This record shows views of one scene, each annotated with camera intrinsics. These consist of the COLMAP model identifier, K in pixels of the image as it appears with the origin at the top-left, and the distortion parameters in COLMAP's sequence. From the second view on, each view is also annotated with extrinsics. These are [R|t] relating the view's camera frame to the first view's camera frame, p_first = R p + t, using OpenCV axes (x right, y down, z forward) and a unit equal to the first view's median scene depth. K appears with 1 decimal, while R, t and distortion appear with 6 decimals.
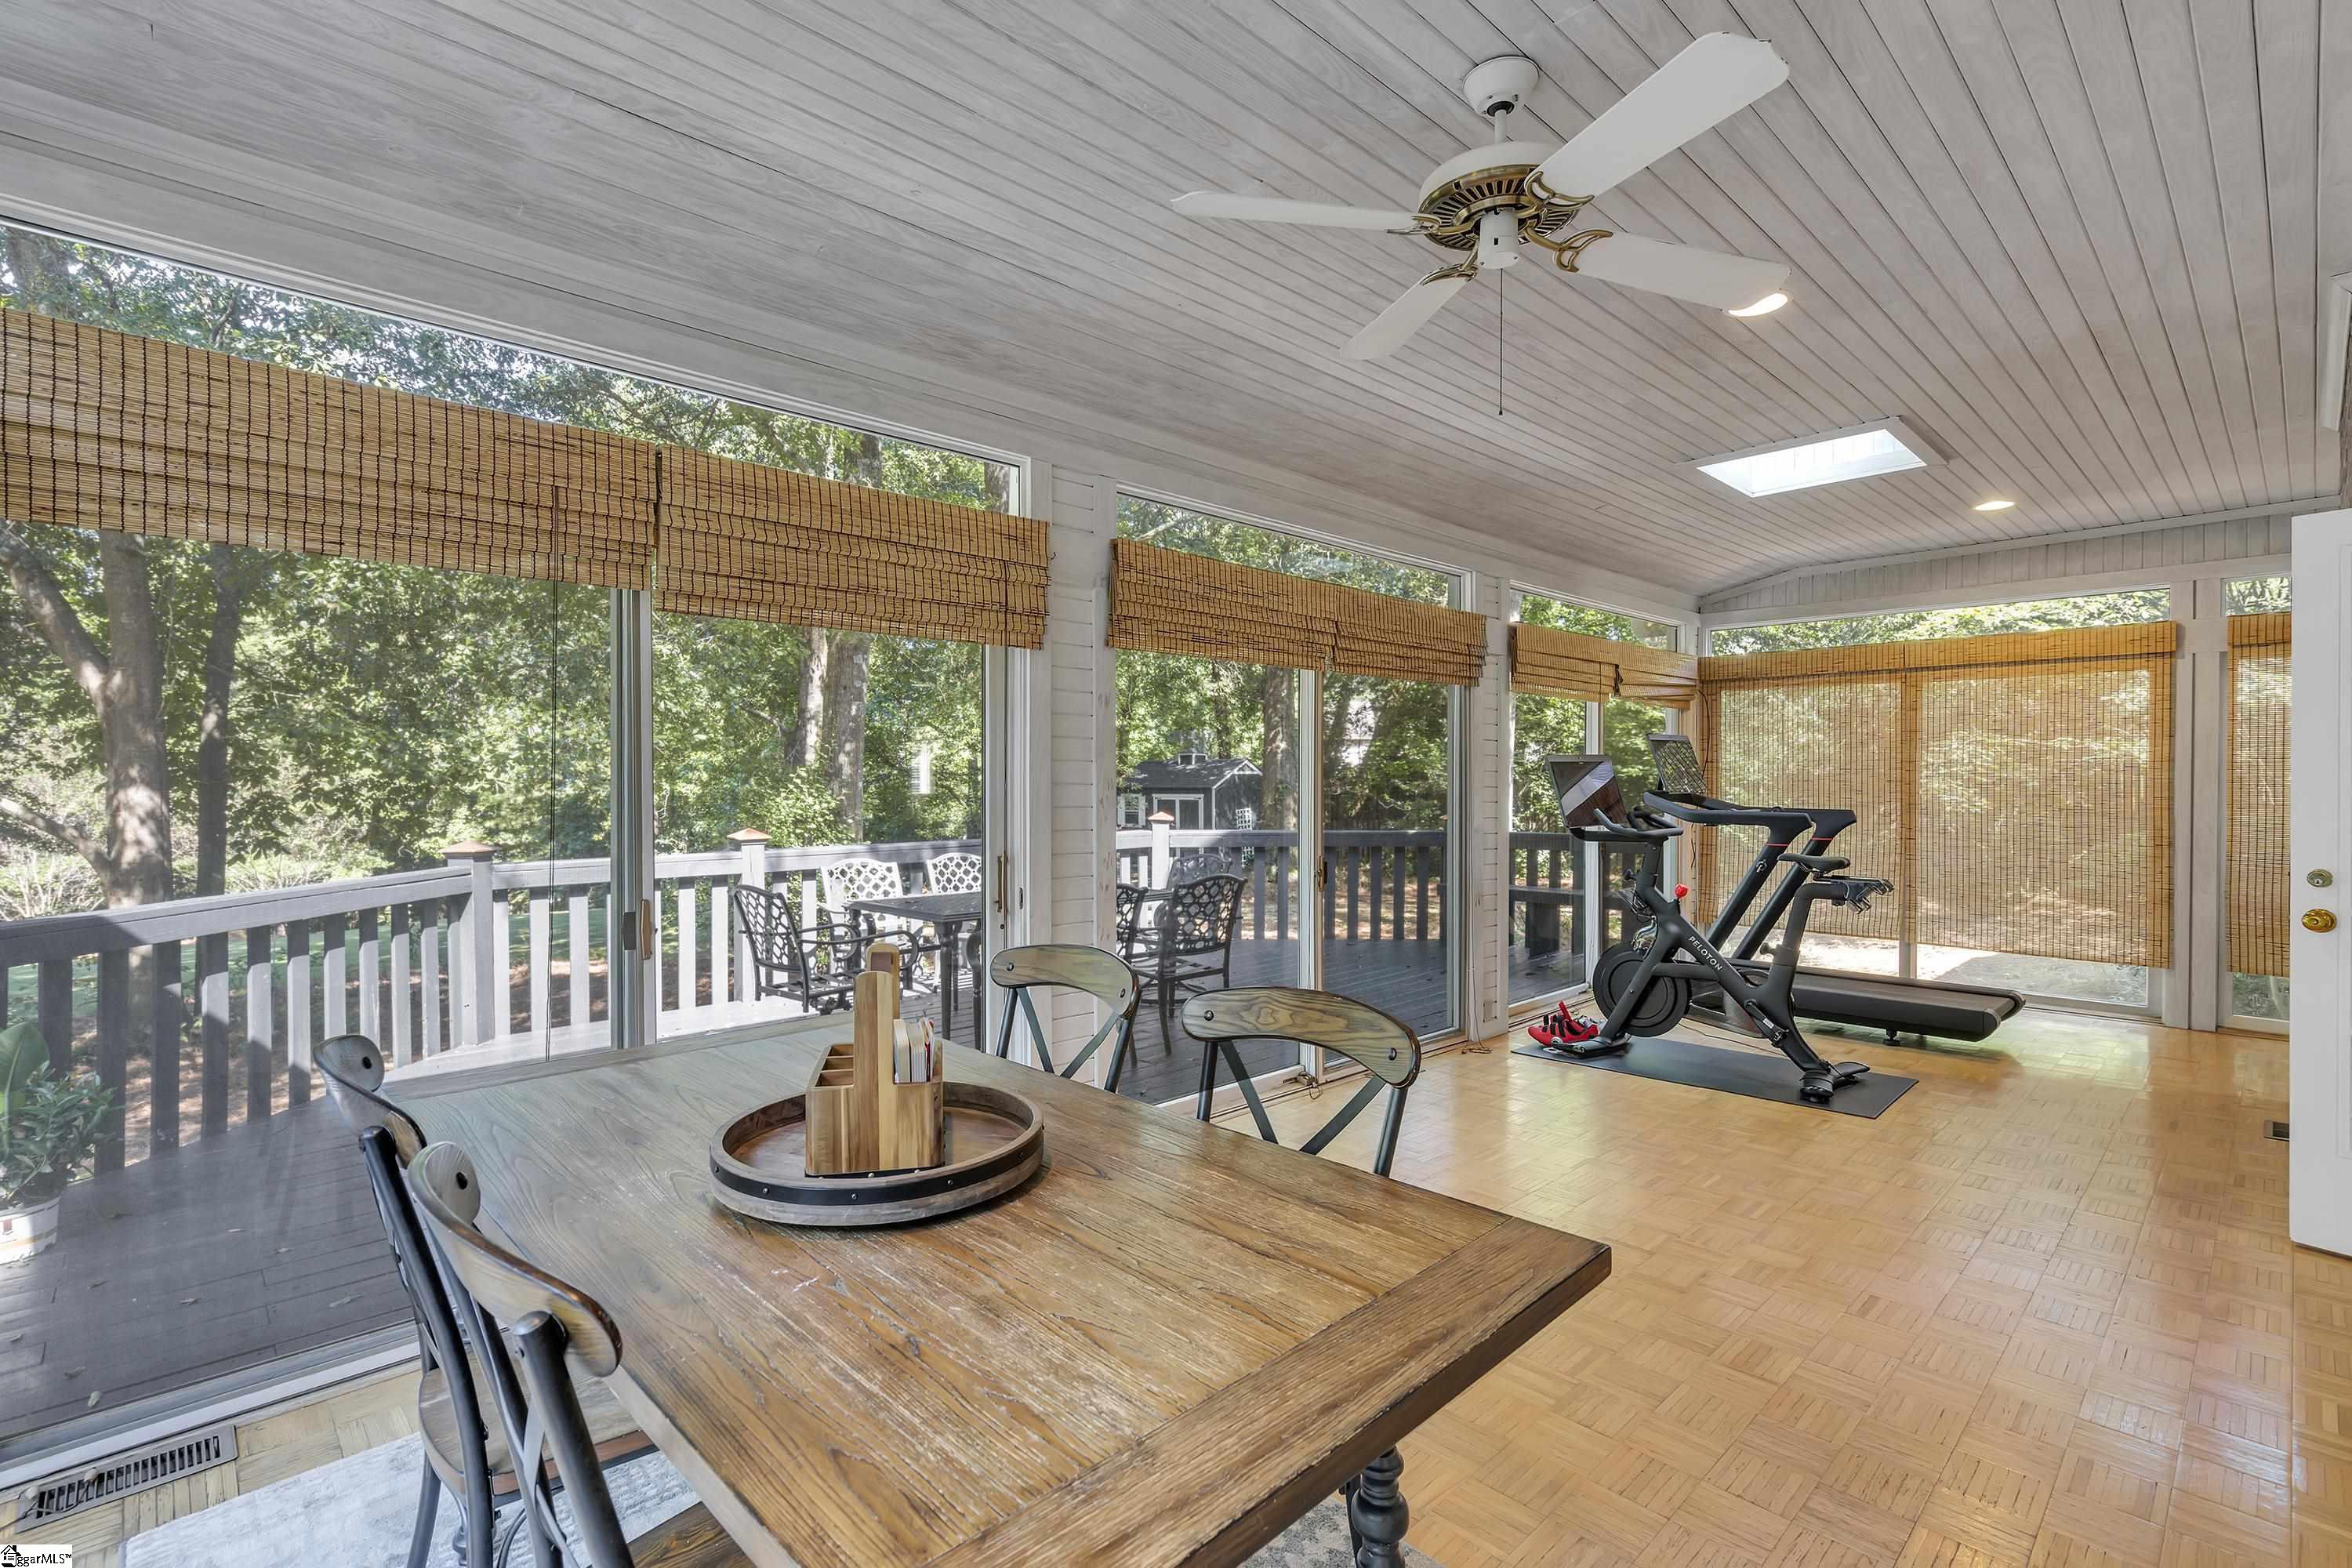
lens RADIAL K [[1073.8, 0, 1174.6], [0, 1073.8, 788.8], [0, 0, 1]] dist [0.004620, 0.000527]
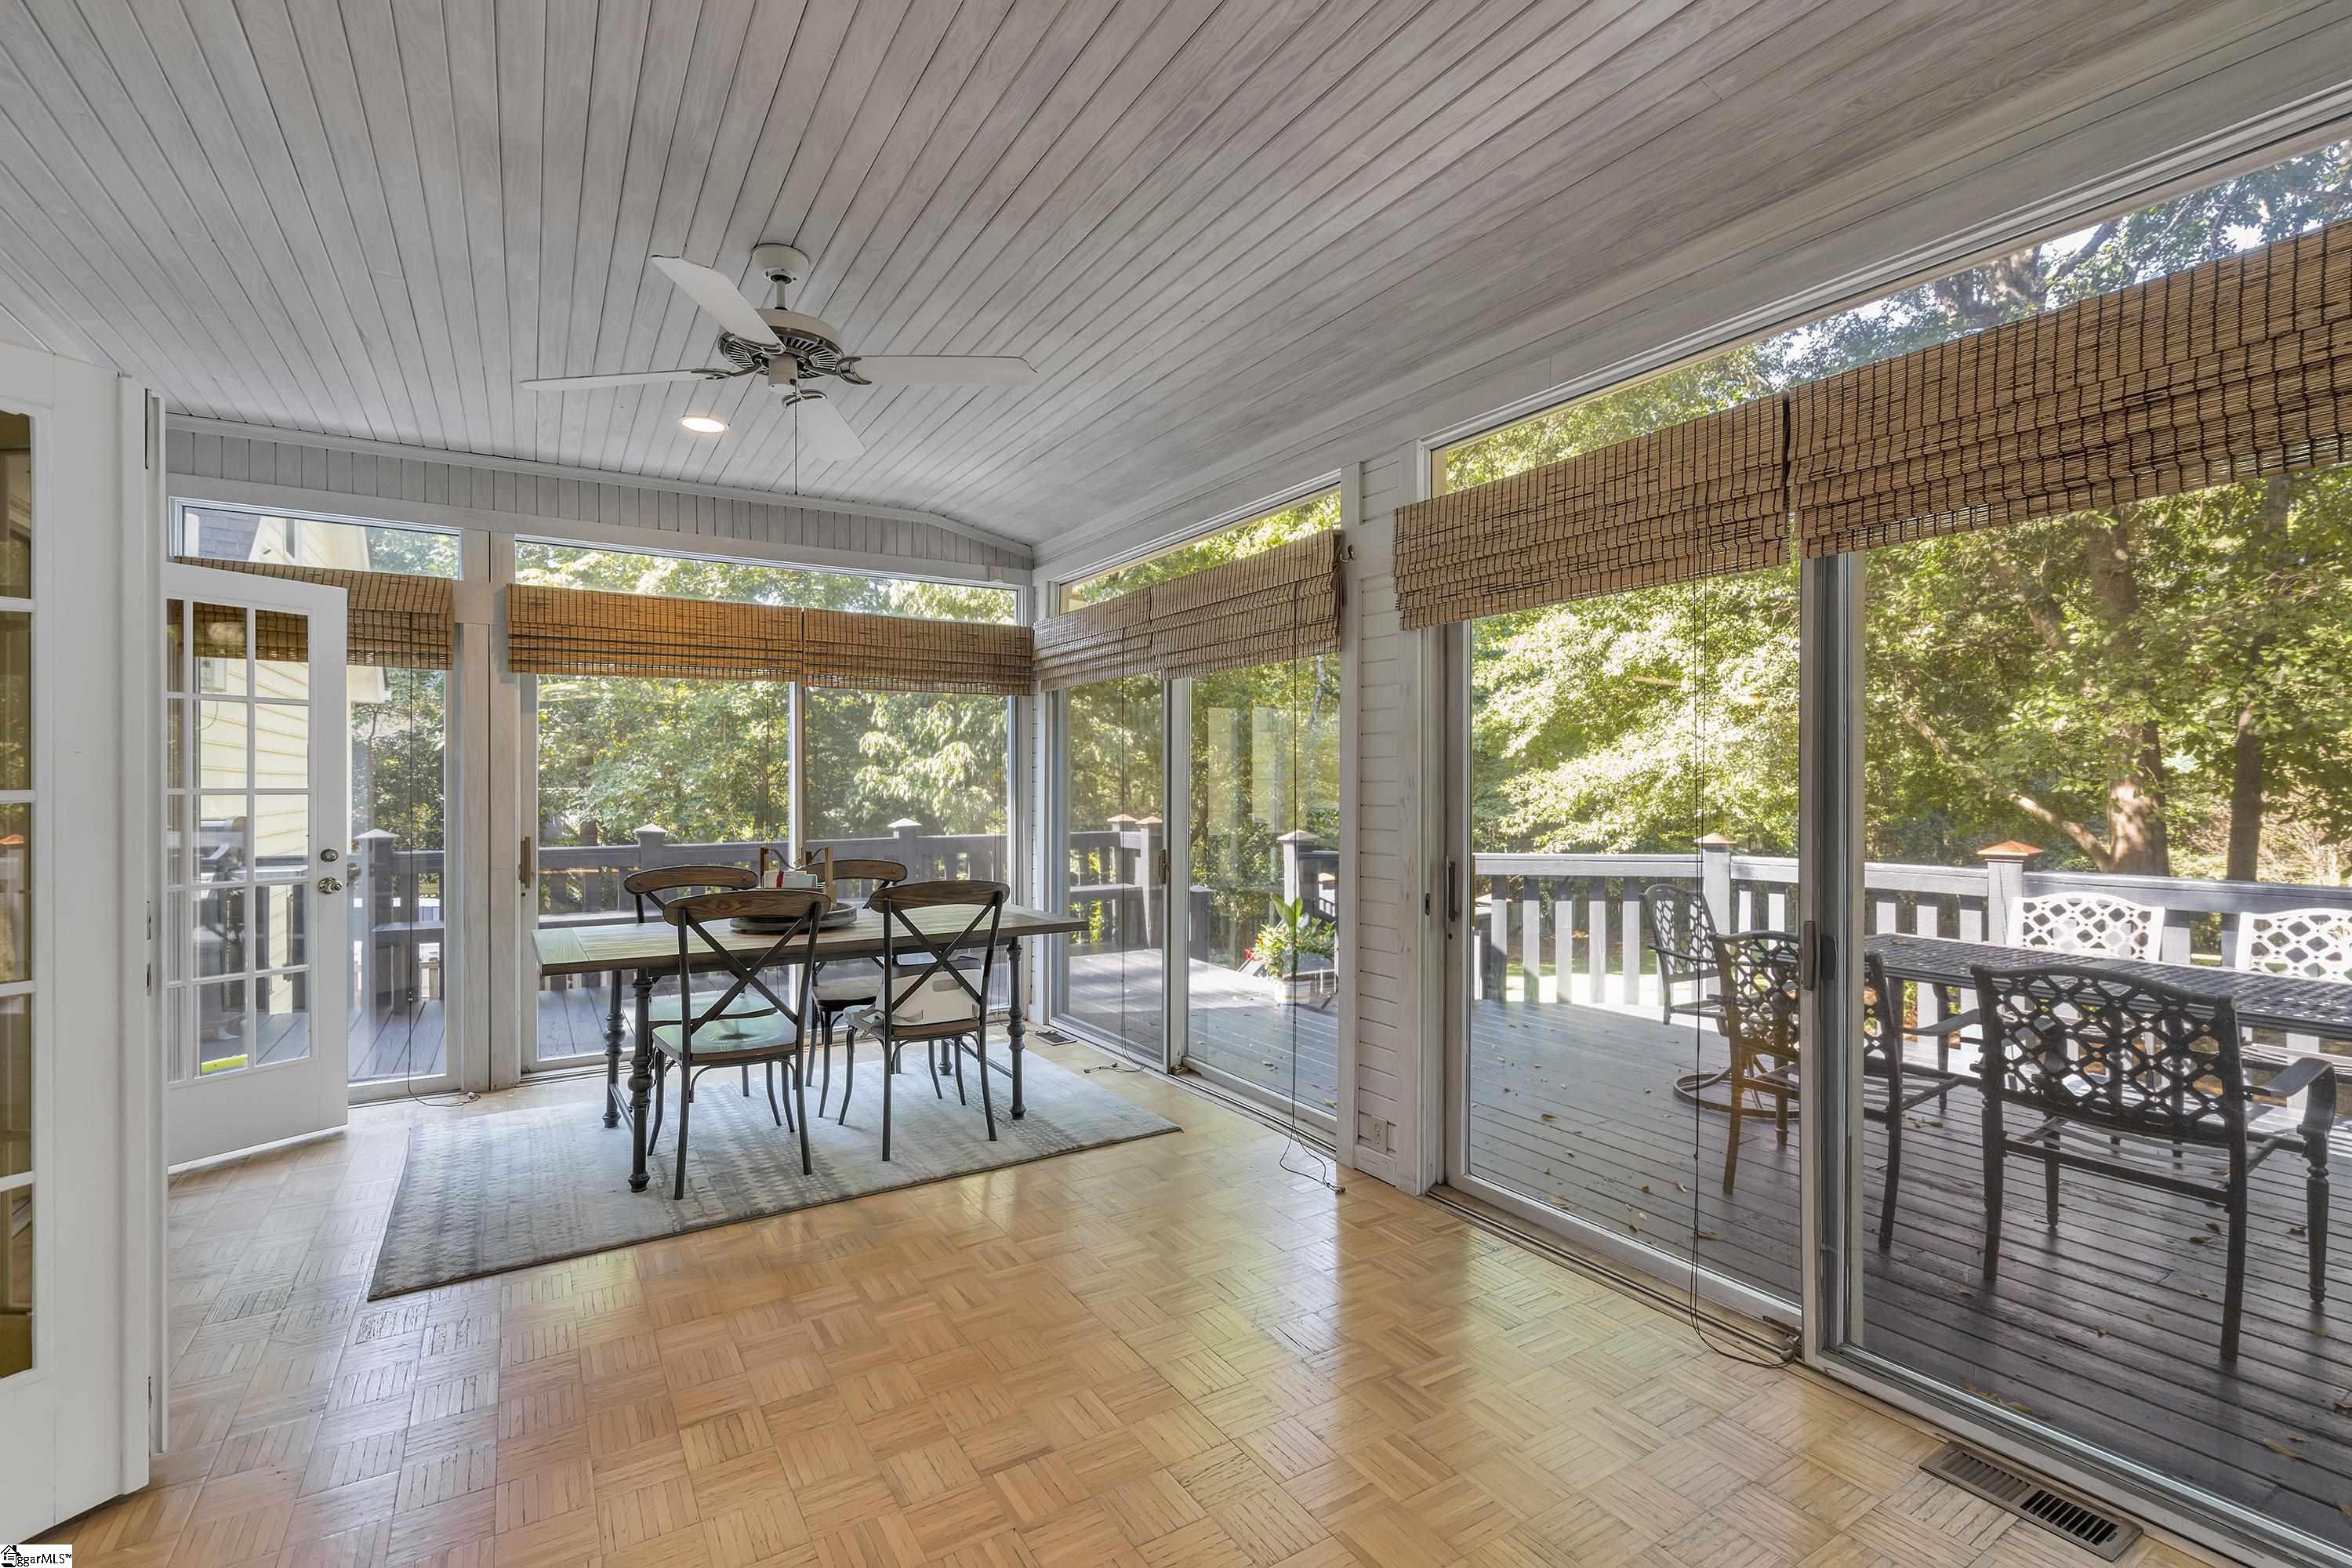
lens RADIAL K [[1062.8, 0, 1164.7], [0, 1062.8, 793.1], [0, 0, 1]] dist [-0.000992, -0.000865]
pose [[-0.200335, 0.004313, -0.979718, 1.006759], [0.001992, 0.999990, 0.003995, -0.003301], [0.979725, -0.001151, -0.200342, 1.164353]]
